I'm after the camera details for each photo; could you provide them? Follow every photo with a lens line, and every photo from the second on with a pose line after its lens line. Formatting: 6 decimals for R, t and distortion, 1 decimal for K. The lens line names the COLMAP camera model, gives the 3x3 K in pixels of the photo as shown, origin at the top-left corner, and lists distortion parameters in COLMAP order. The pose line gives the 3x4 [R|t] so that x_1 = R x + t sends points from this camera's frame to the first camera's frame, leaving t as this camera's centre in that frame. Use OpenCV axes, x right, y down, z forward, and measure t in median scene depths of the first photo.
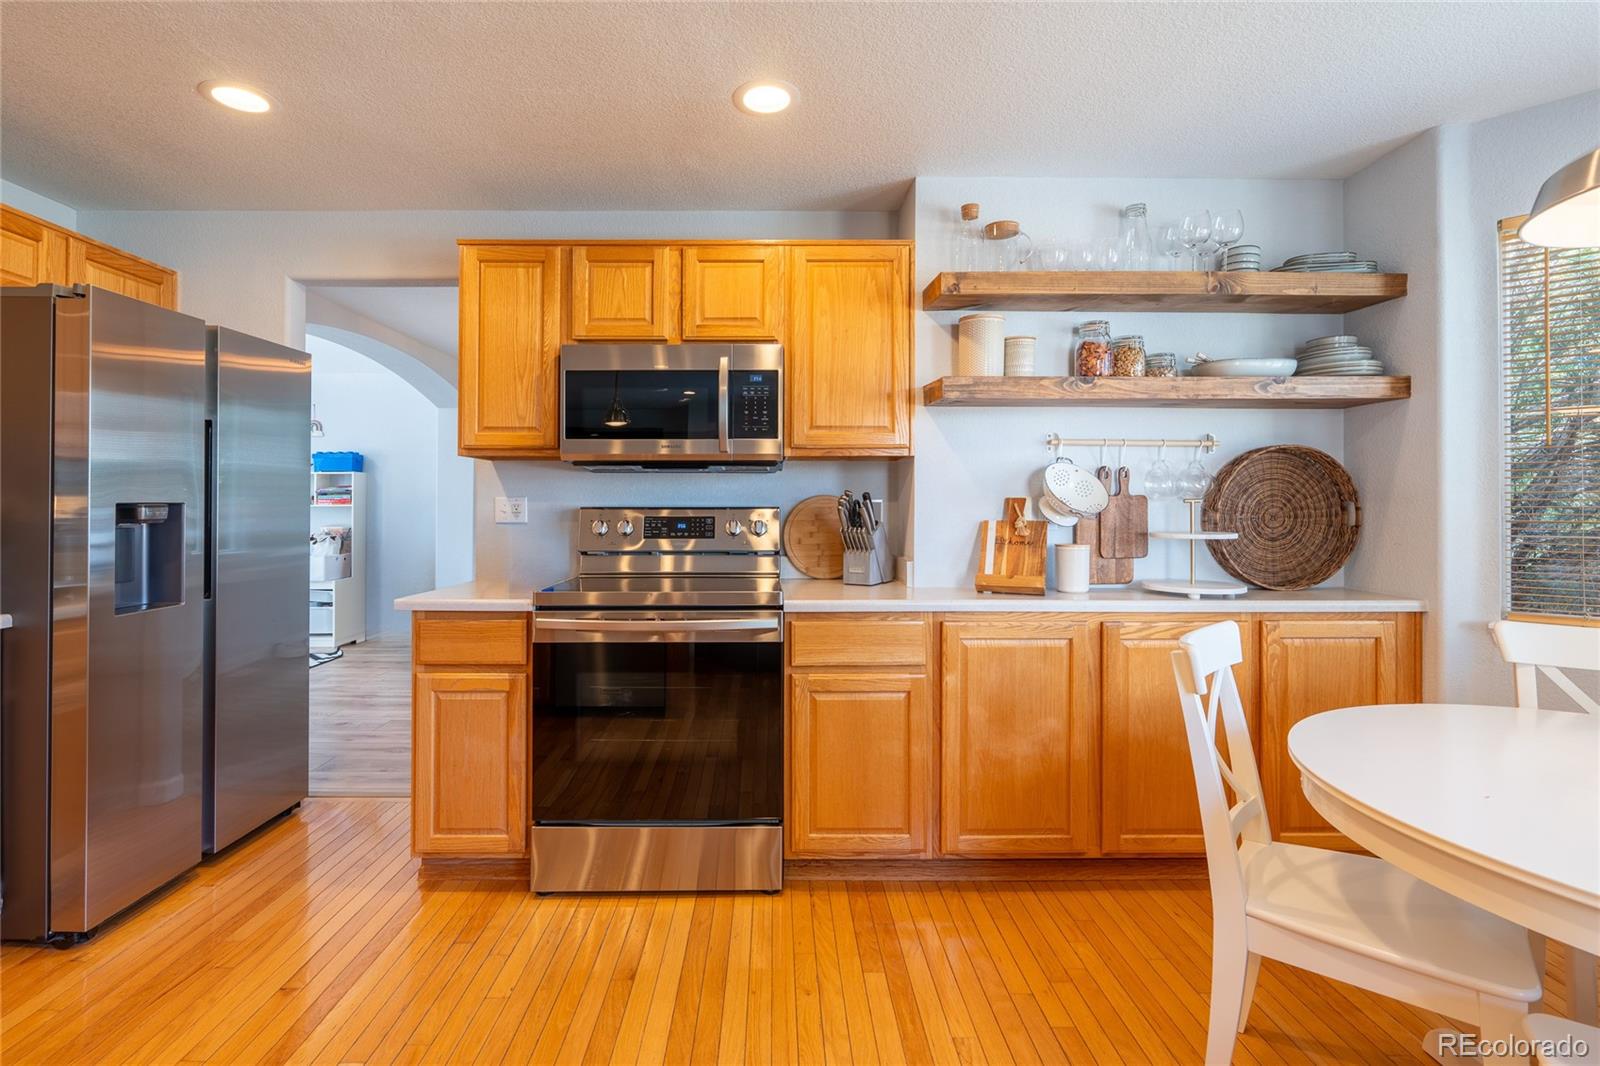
lens RADIAL K [[730.5, 0, 791.5], [0, 730.5, 495.0], [0, 0, 1]] dist [-0.003698, -0.000821]
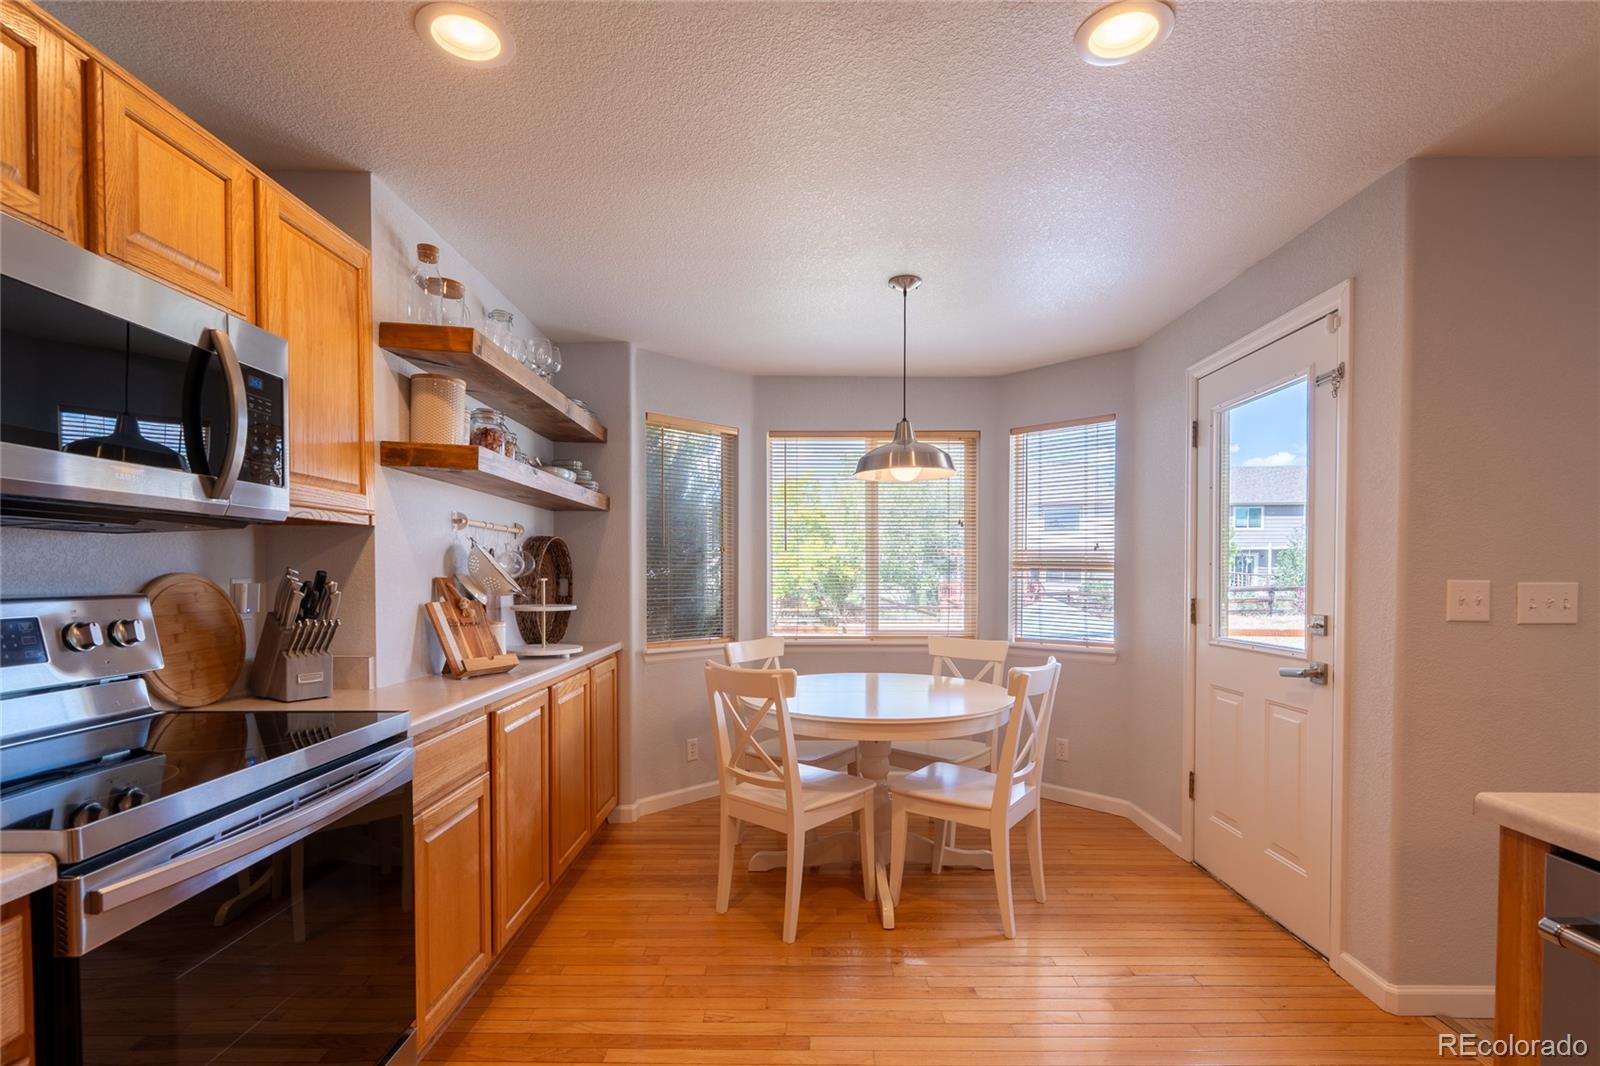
lens RADIAL K [[730.5, 0, 804.7], [0, 730.5, 585.7], [0, 0, 1]] dist [-0.003698, -0.000821]
pose [[0.025968, -0.014895, 0.999552, -0.629139], [-0.015768, 0.999758, 0.015308, -0.007560], [-0.999538, -0.016158, 0.025727, 0.513626]]
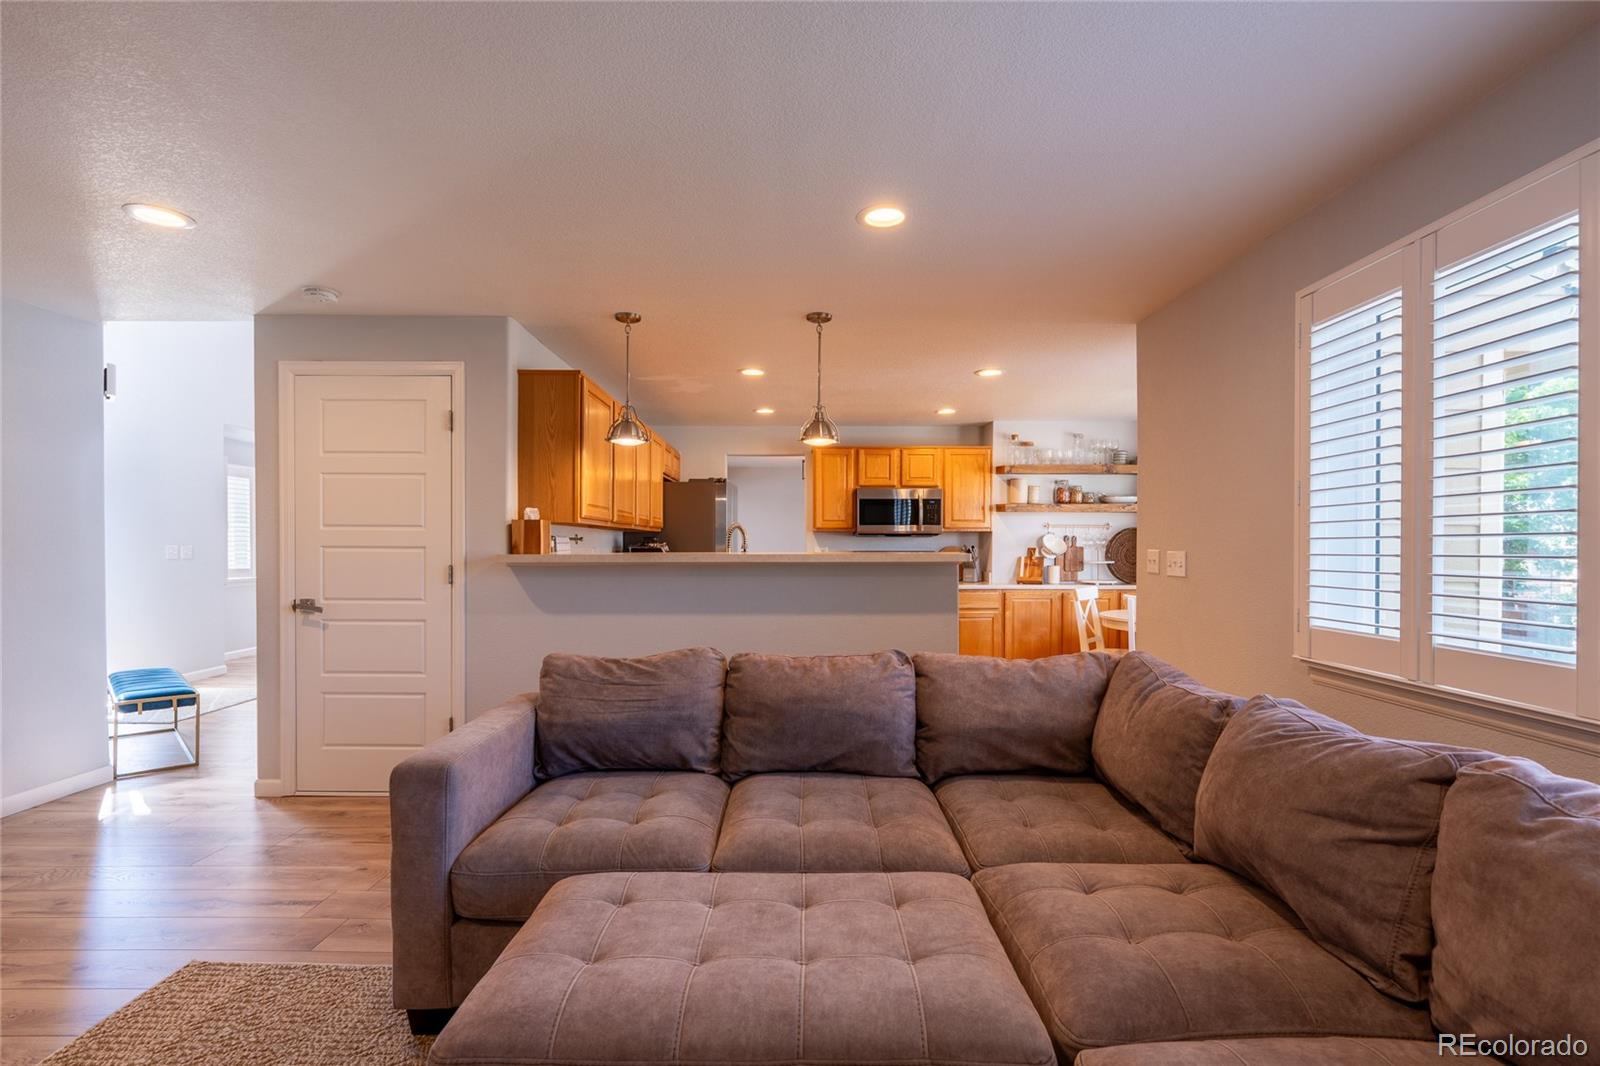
lens RADIAL K [[730.5, 0, 799.2], [0, 730.5, 540.0], [0, 0, 1]] dist [-0.003698, -0.000821]
pose [[0.999917, 0.001499, -0.012833, -0.483219], [-0.001362, 0.999942, 0.010670, -0.049945], [0.012848, -0.010651, 0.999861, -1.593523]]
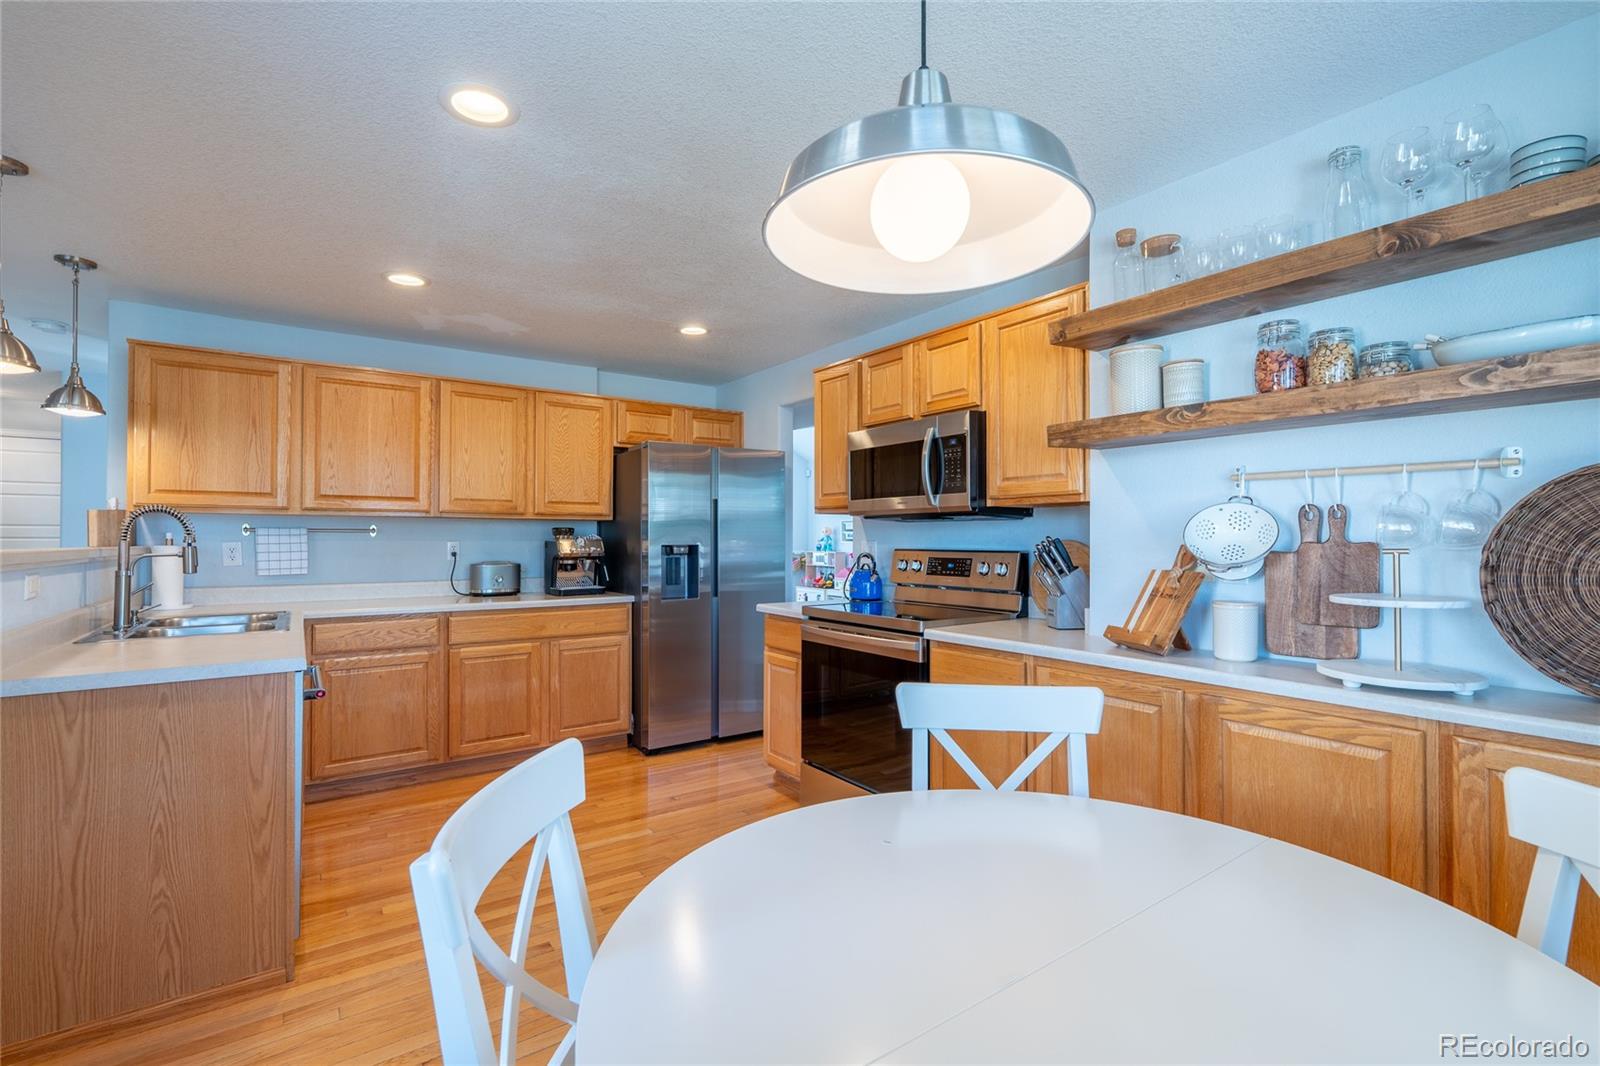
lens RADIAL K [[730.5, 0, 797.3], [0, 730.5, 531.4], [0, 0, 1]] dist [-0.003698, -0.000821]
pose [[0.564902, -0.008049, -0.825119, 0.764950], [0.010338, 0.999943, -0.002677, -0.014734], [0.825093, -0.007018, 0.564953, 0.125420]]
